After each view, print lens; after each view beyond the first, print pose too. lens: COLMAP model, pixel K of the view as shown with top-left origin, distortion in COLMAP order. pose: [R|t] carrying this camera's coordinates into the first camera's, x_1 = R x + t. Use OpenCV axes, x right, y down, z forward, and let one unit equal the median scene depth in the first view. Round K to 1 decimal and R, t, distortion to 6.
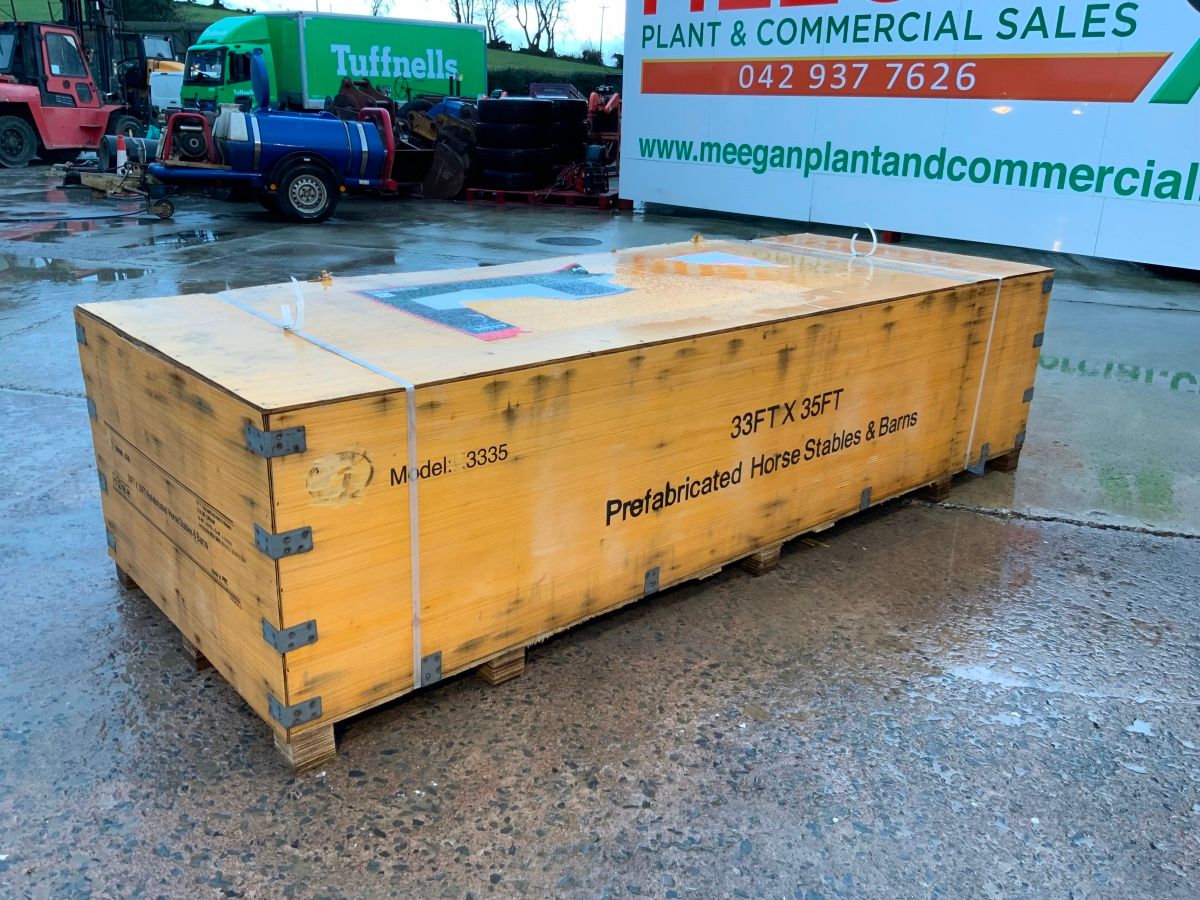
lens RADIAL K [[994.8, 0, 594.9], [0, 994.8, 449.3], [0, 0, 1]] dist [0.084671, -0.177753]
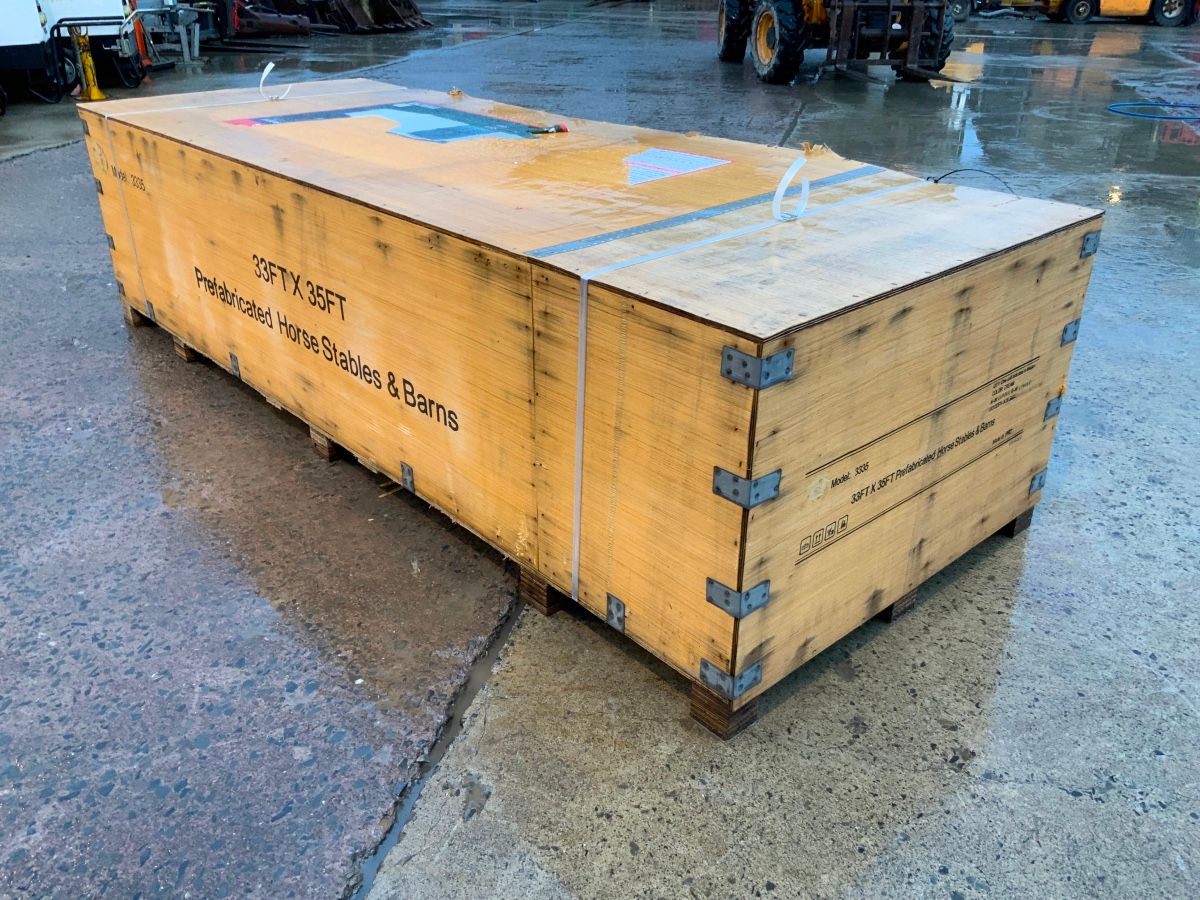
lens RADIAL K [[994.8, 0, 600.6], [0, 994.8, 452.1], [0, 0, 1]] dist [0.084671, -0.177753]
pose [[0.019905, 0.425607, -0.904689, 0.979244], [-0.336803, 0.854835, 0.394742, -0.323704], [0.941365, 0.296845, 0.160361, 1.045117]]
